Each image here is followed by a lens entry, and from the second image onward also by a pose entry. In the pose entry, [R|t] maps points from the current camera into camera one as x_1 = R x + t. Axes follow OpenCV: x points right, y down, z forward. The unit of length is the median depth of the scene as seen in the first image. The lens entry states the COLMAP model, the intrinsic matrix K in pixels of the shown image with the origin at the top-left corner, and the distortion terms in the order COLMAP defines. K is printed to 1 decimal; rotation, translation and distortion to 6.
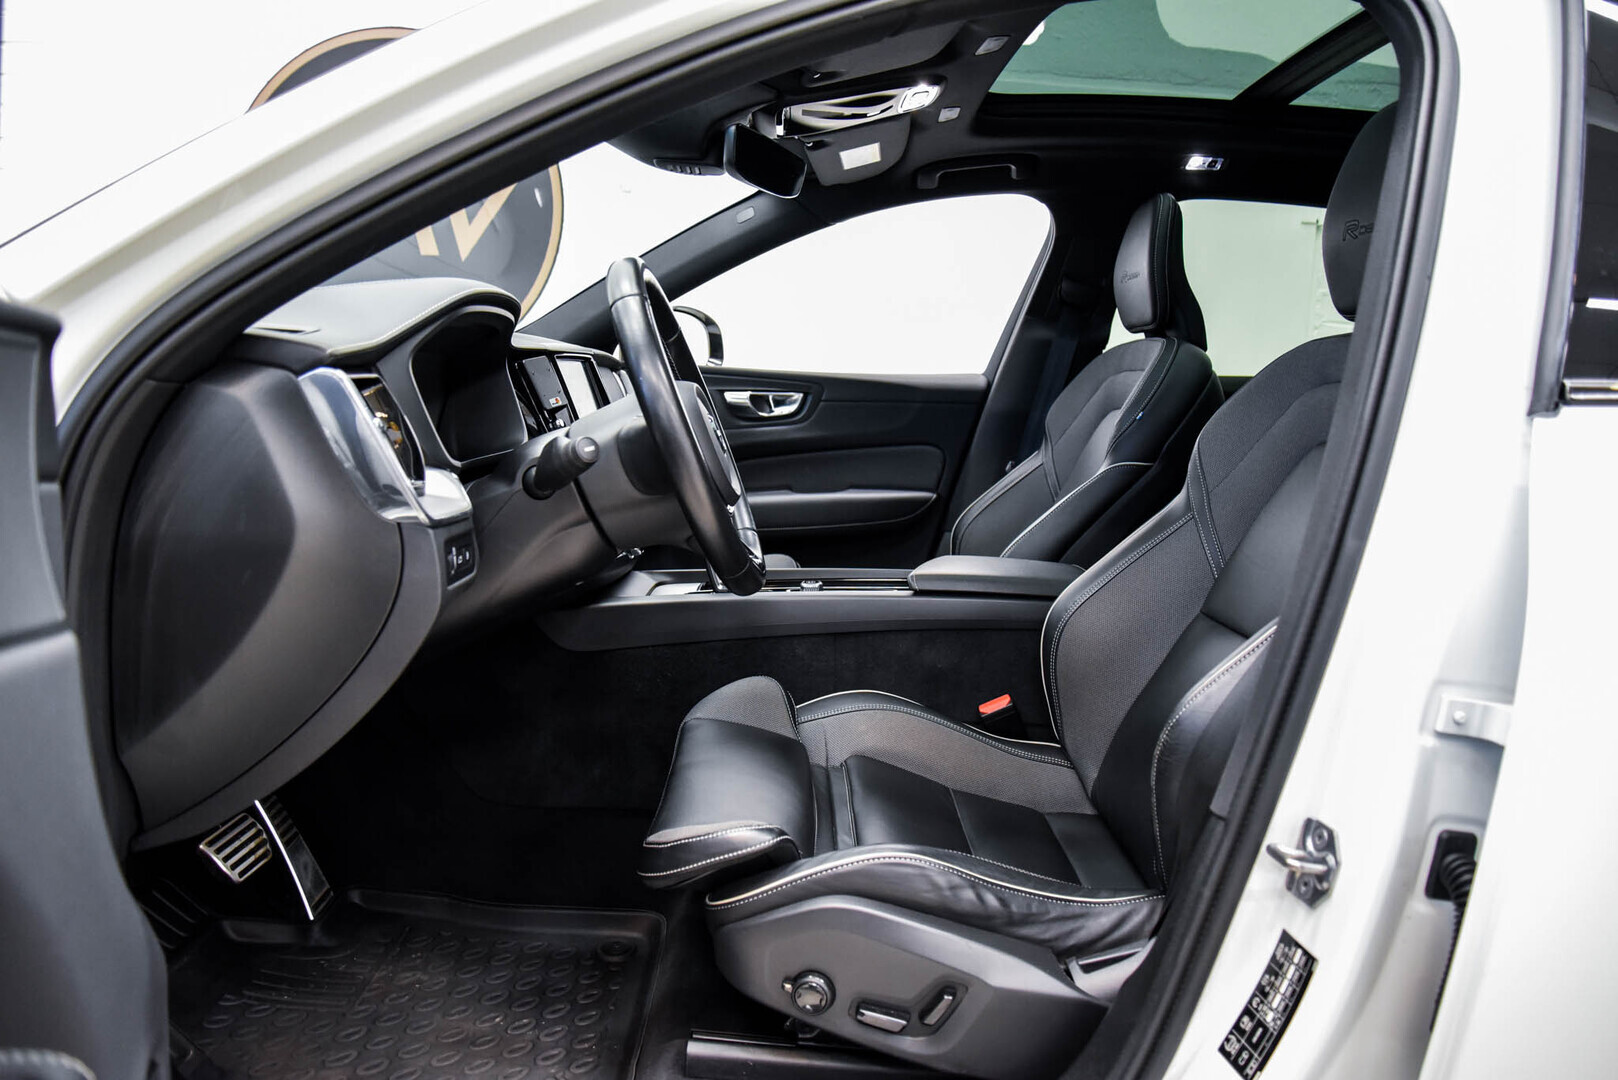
lens RADIAL K [[1193.5, 0, 808.7], [0, 1193.5, 561.3], [0, 0, 1]] dist [-0.083489, 0.000836]
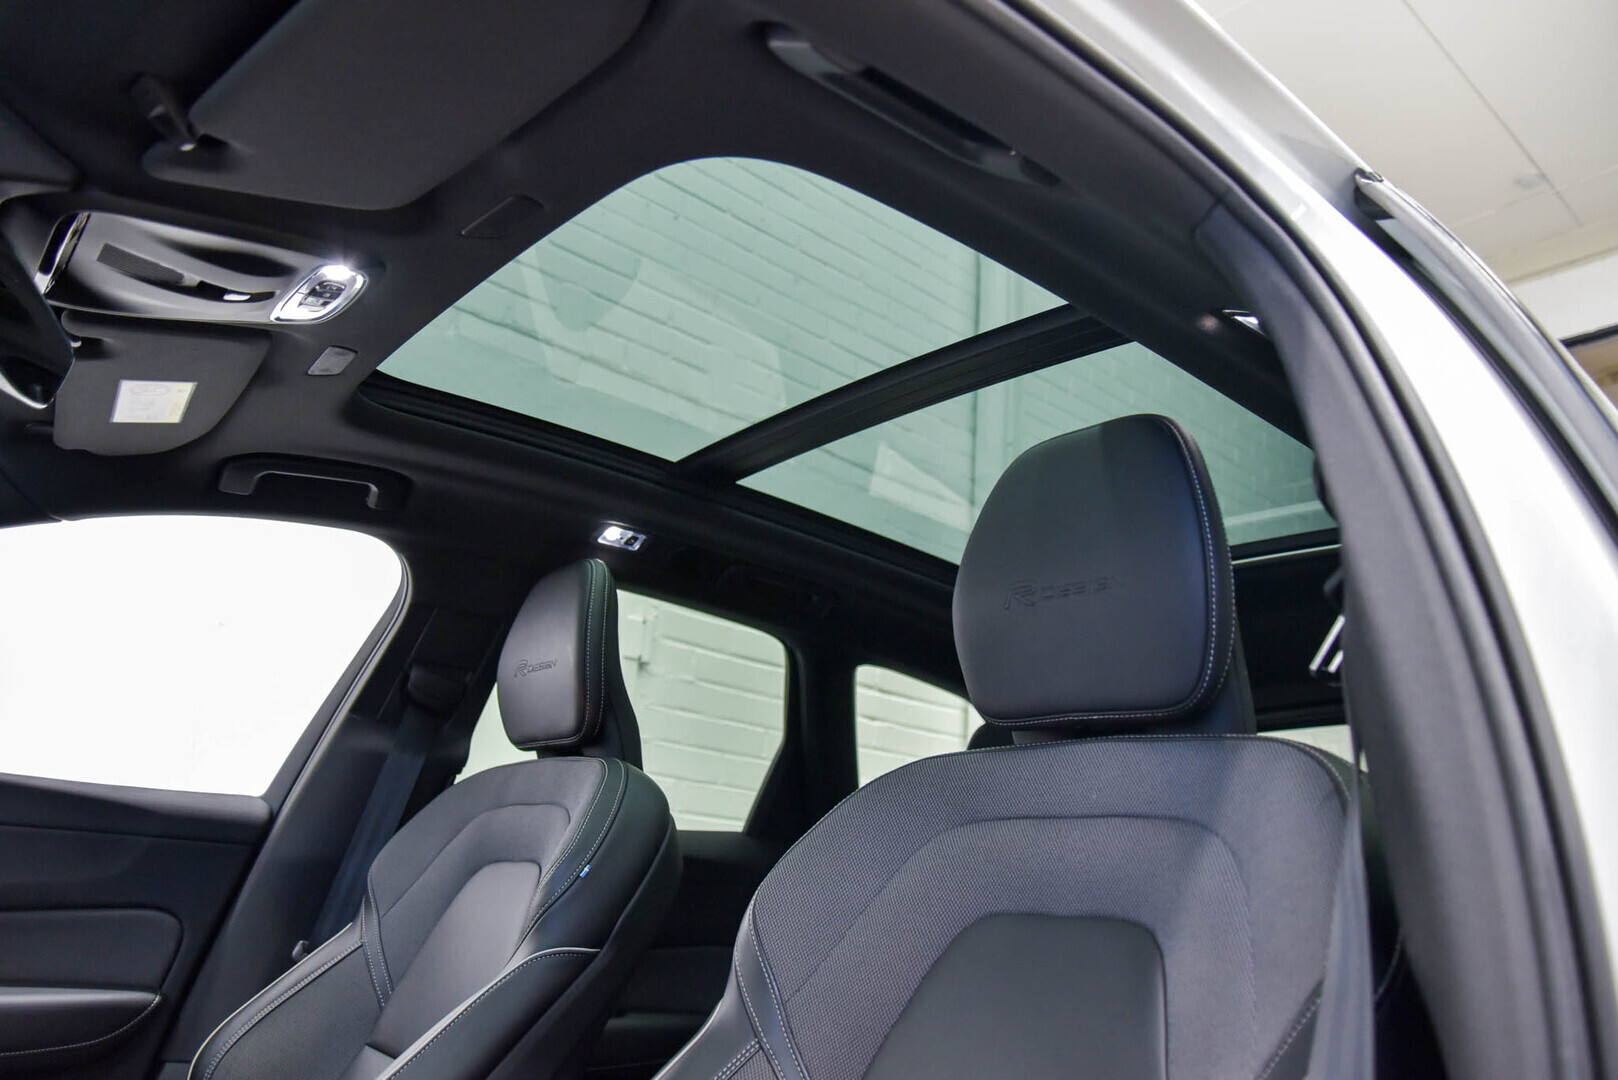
lens RADIAL K [[1193.5, 0, 808.7], [0, 1193.5, 561.3], [0, 0, 1]] dist [-0.083489, 0.000836]
pose [[0.766217, 0.196082, 0.611934, -0.040794], [0.056304, 0.928155, -0.367910, -0.032802], [-0.640110, 0.316353, 0.700128, 0.378107]]
